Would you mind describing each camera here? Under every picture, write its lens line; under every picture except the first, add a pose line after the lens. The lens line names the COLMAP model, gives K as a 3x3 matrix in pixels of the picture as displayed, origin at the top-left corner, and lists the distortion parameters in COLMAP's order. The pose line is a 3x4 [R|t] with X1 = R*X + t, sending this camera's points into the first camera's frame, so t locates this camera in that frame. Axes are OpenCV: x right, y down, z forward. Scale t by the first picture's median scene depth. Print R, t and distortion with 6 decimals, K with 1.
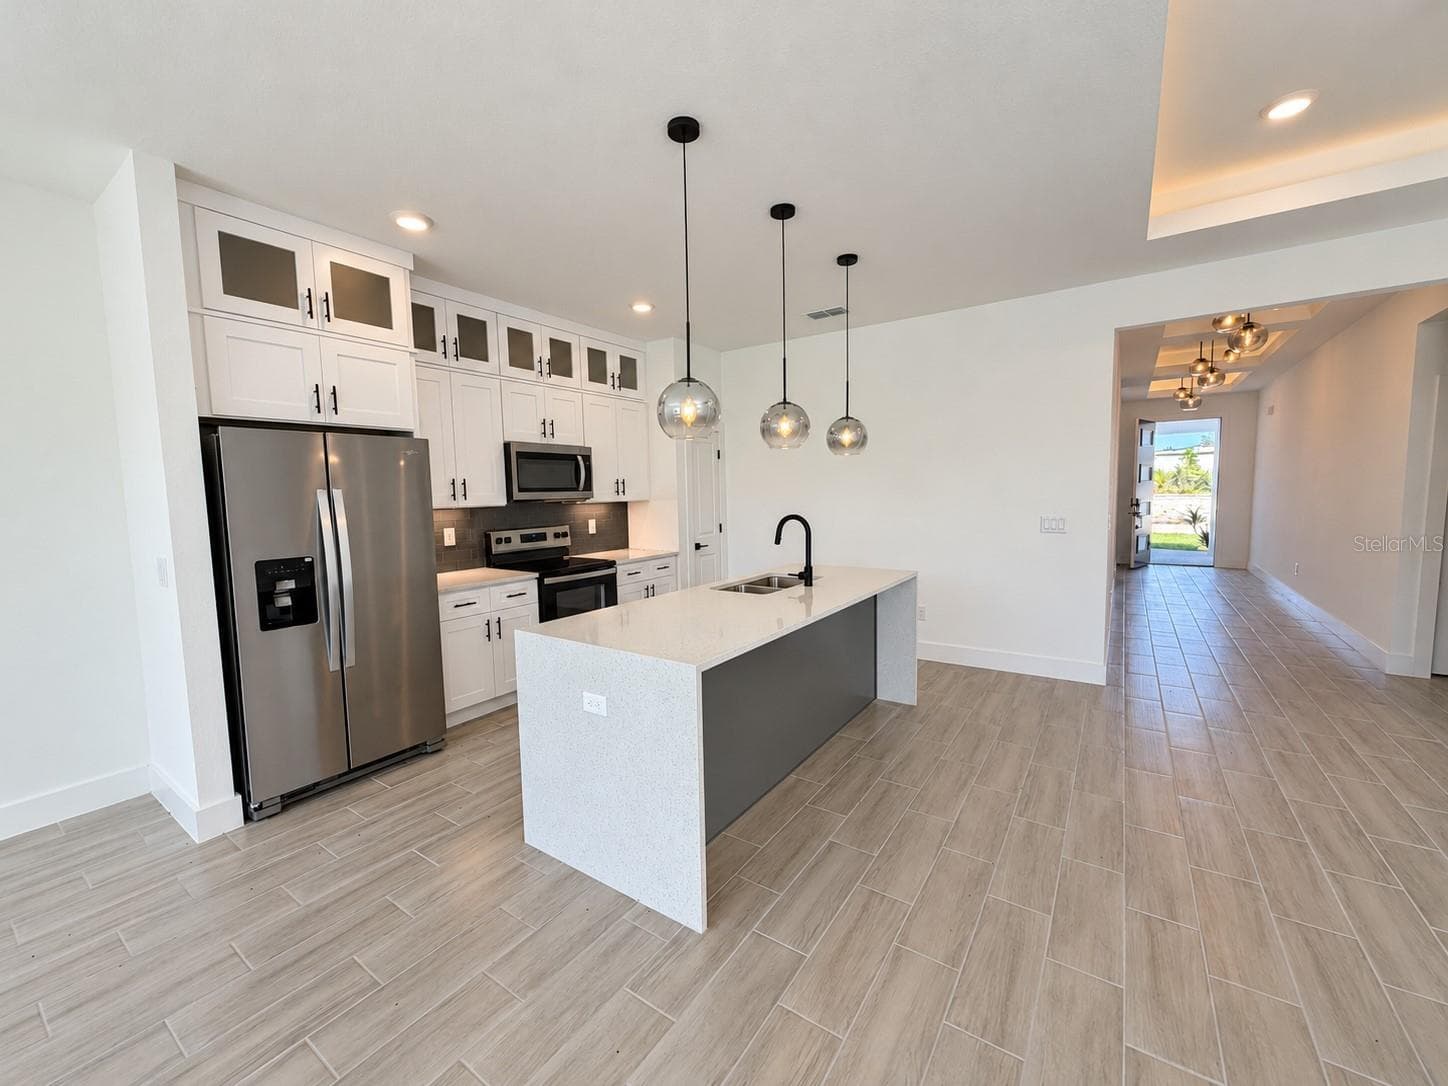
lens RADIAL K [[572.5, 0, 724.0], [0, 572.5, 543.0], [0, 0, 1]] dist [-0.000466, -0.000034]
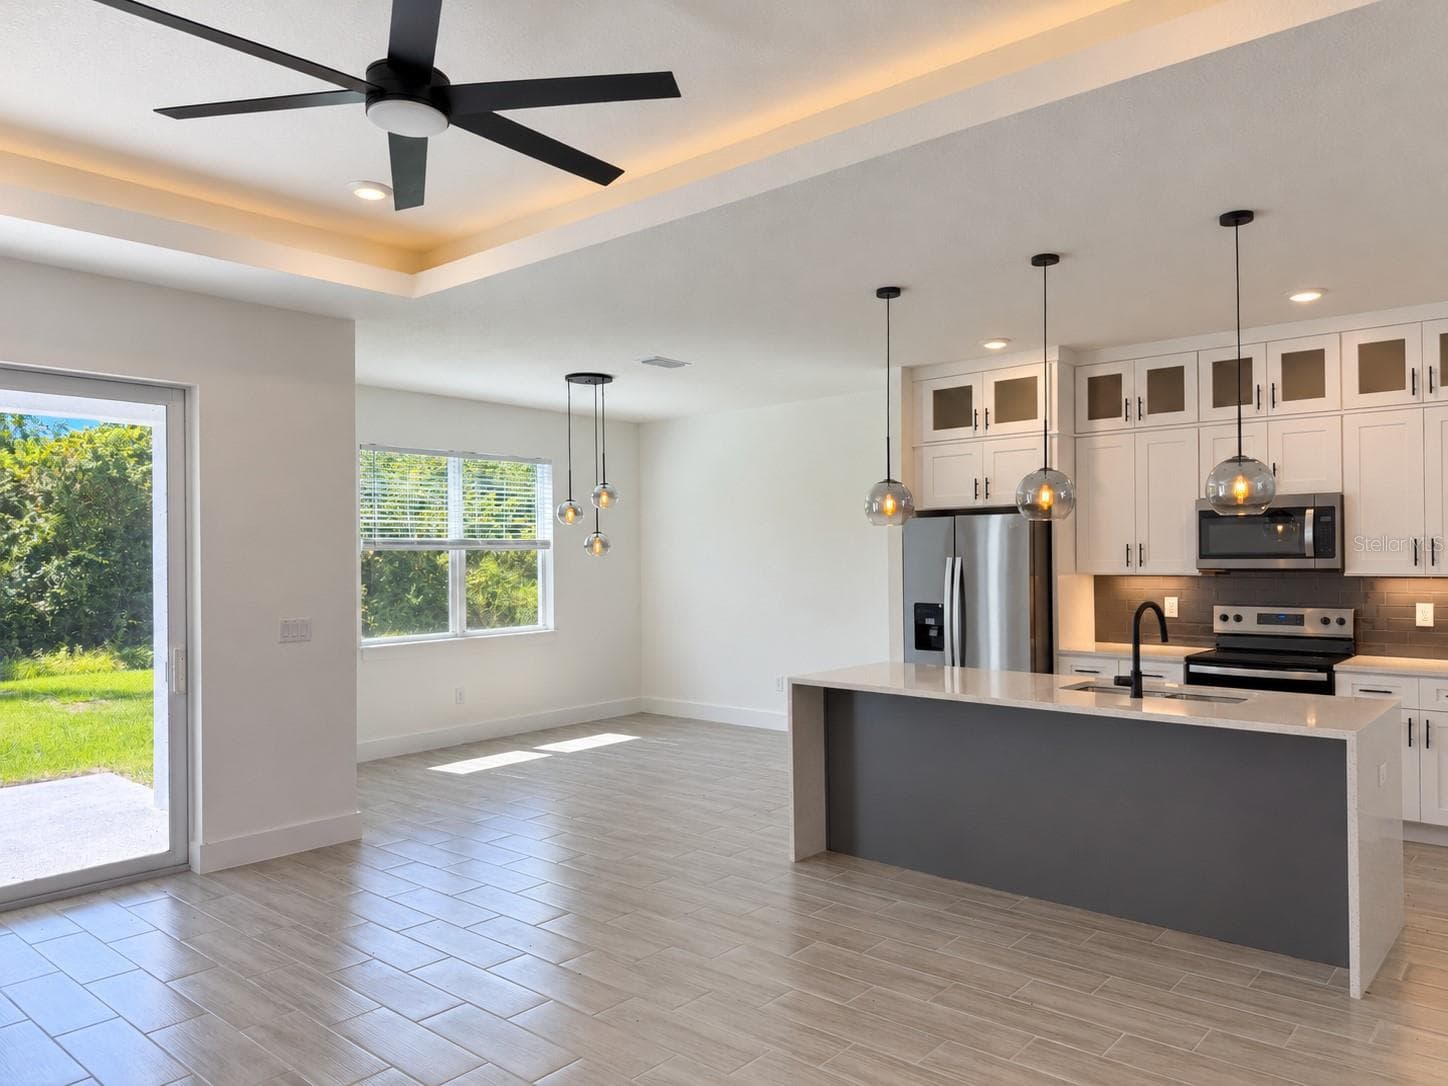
lens RADIAL K [[980.6, 0, 724.0], [0, 980.6, 543.0], [0, 0, 1]] dist [-0.000972, -0.000465]
pose [[-0.098076, 0.006320, -0.995159, 1.197527], [-0.078625, 0.996805, 0.014079, -0.082691], [0.992068, 0.079625, -0.097266, 0.479320]]
